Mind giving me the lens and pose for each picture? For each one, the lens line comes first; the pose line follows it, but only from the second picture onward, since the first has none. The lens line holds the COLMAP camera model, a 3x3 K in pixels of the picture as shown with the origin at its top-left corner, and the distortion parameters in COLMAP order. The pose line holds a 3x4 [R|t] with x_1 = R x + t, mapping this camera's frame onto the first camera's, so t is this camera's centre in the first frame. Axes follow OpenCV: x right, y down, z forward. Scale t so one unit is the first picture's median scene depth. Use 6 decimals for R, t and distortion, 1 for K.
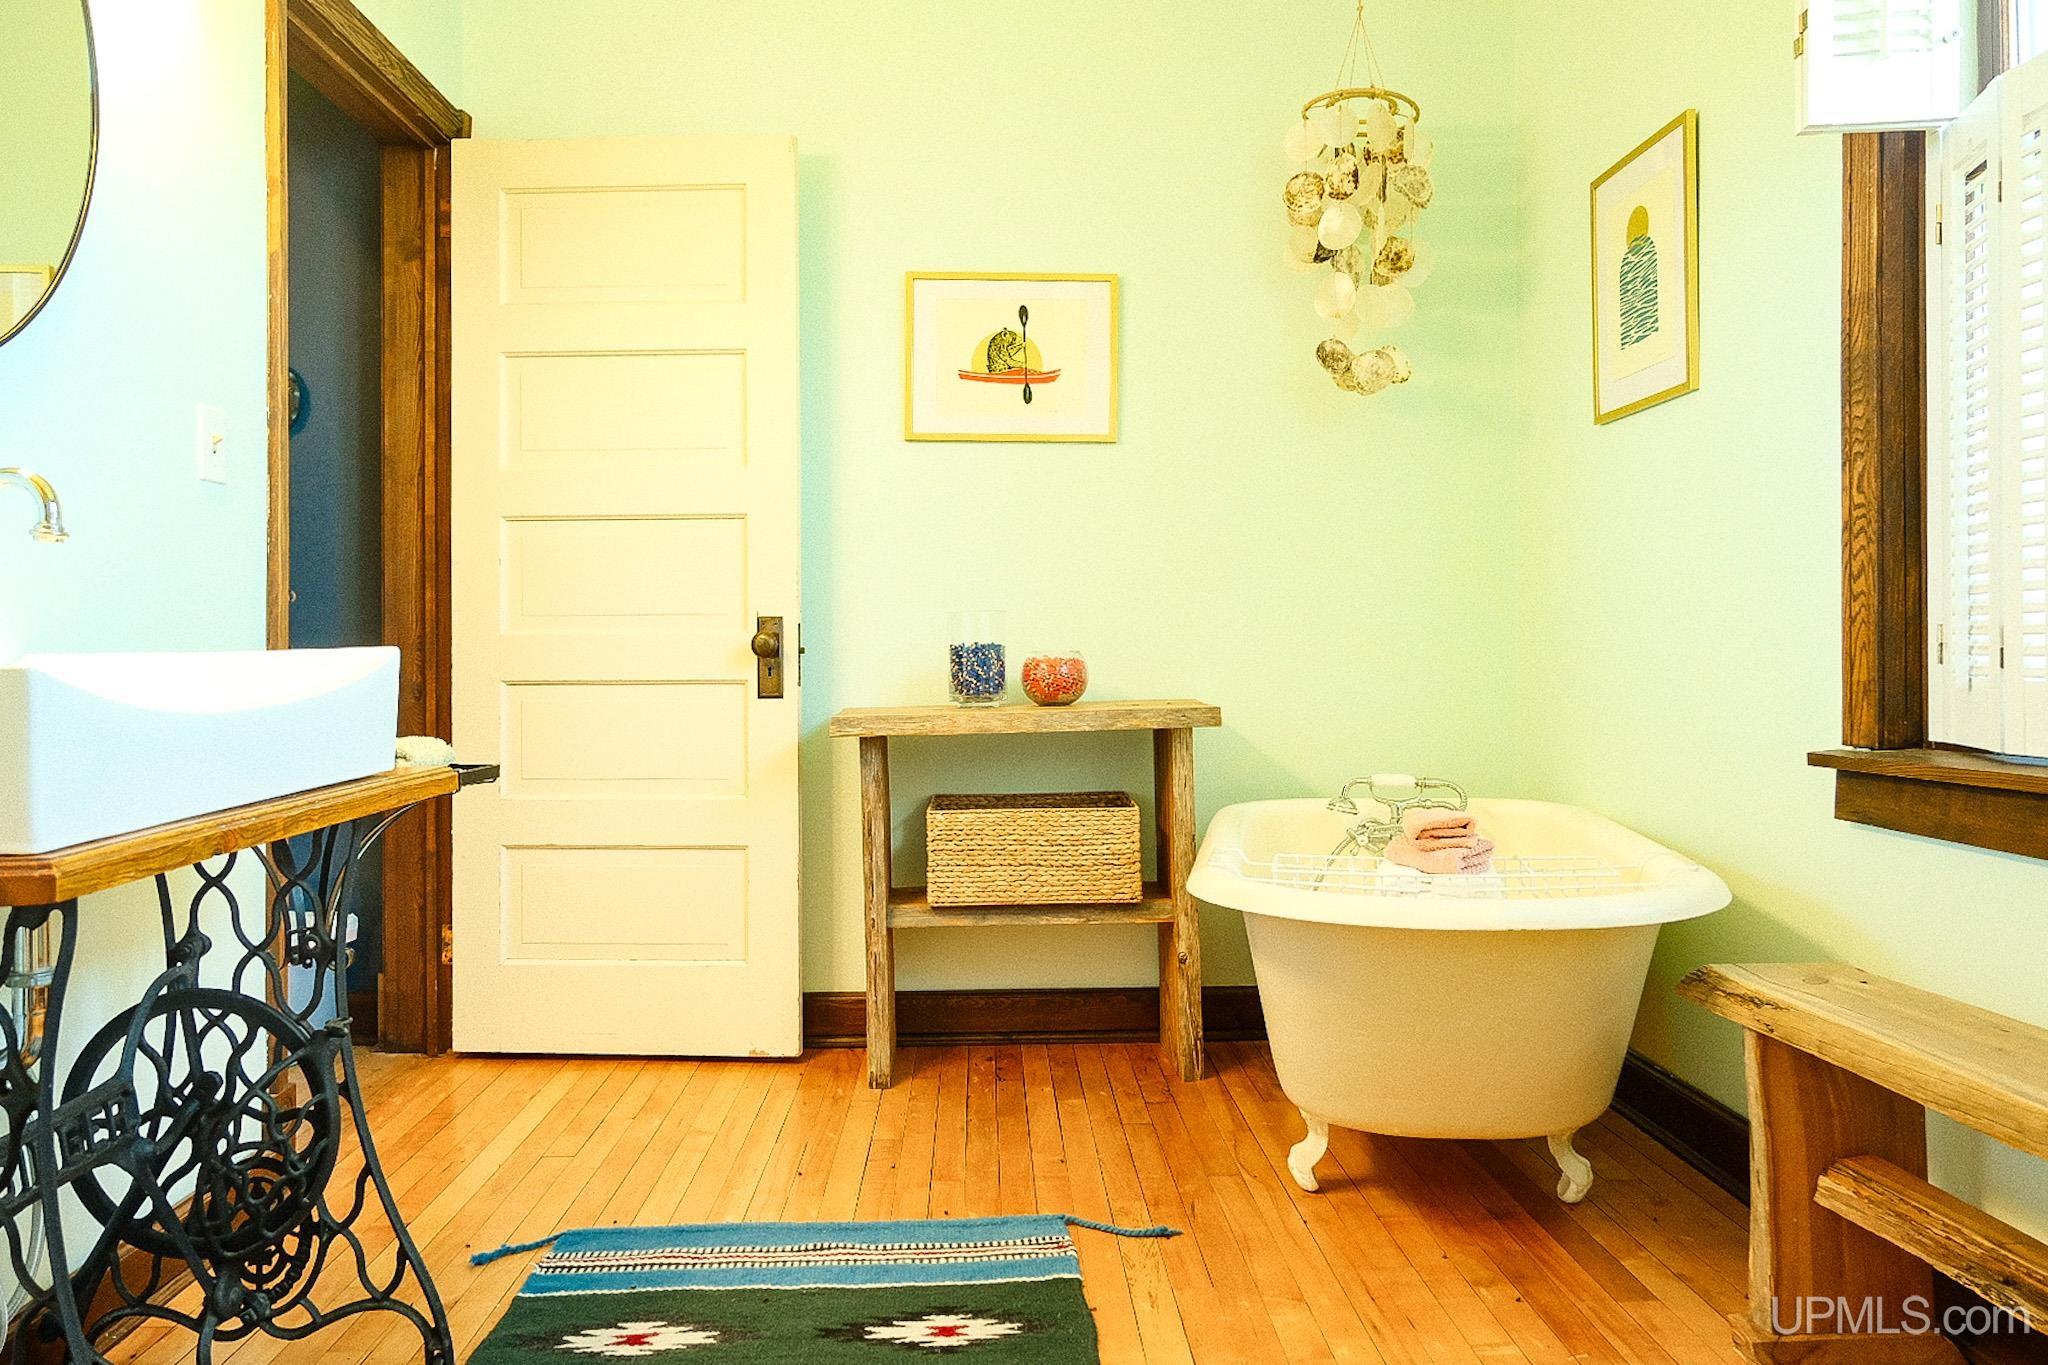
lens RADIAL K [[1409.5, 0, 1023.5], [0, 1409.5, 655.3], [0, 0, 1]] dist [0.002923, 0.000796]
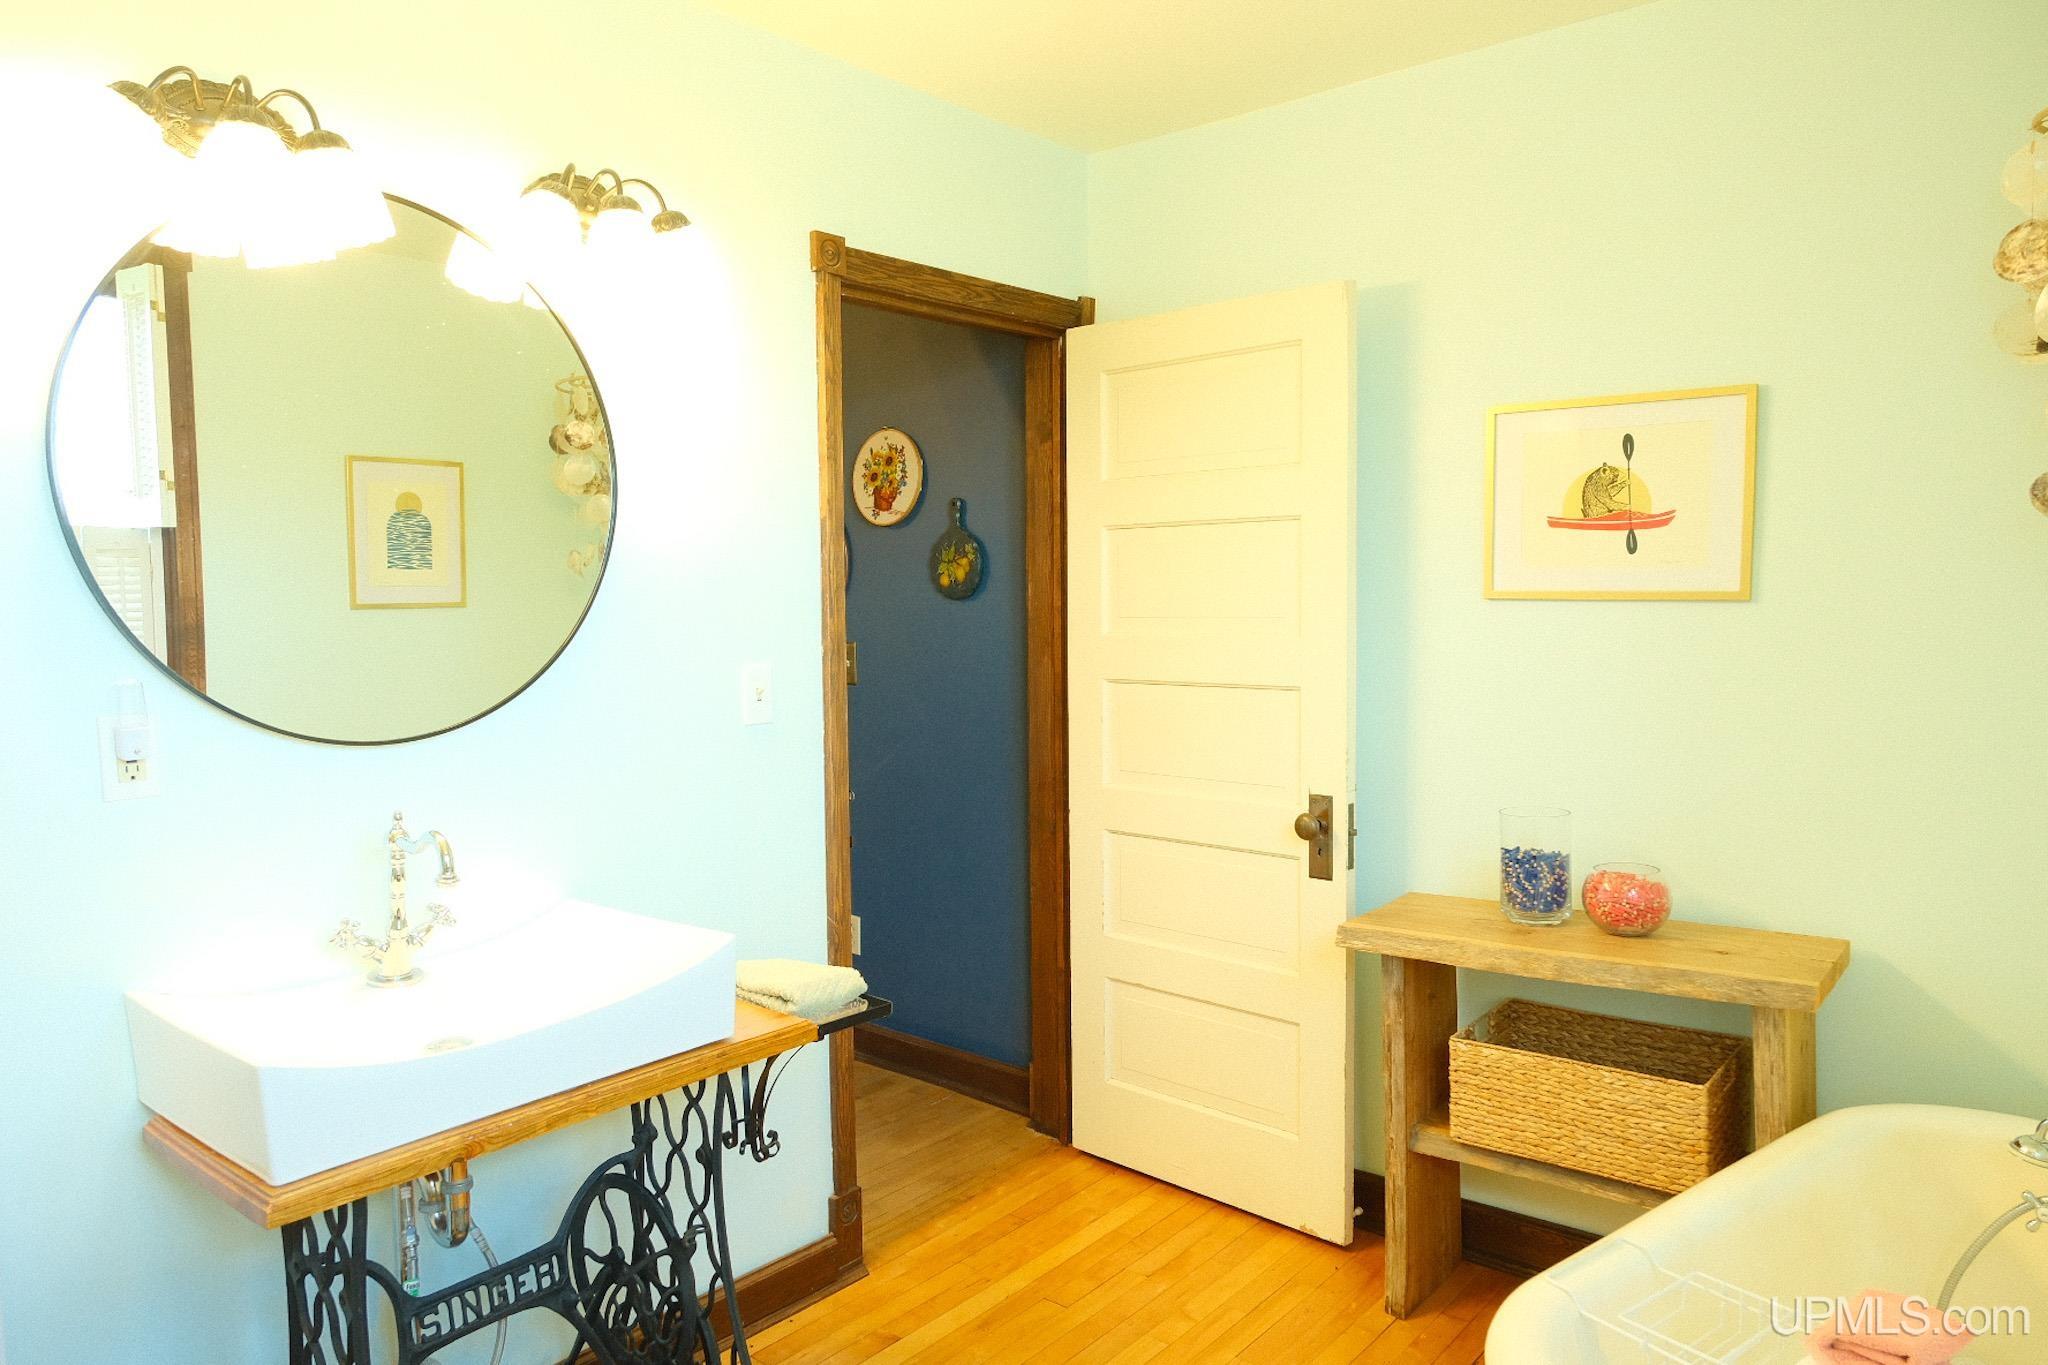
lens RADIAL K [[1386.5, 0, 1026.3], [0, 1386.5, 693.7], [0, 0, 1]] dist [-0.003912, 0.001754]
pose [[0.748264, 0.047347, -0.661710, 0.289695], [0.006299, 0.996898, 0.078454, -0.170542], [0.663371, -0.062872, 0.745644, 0.167115]]
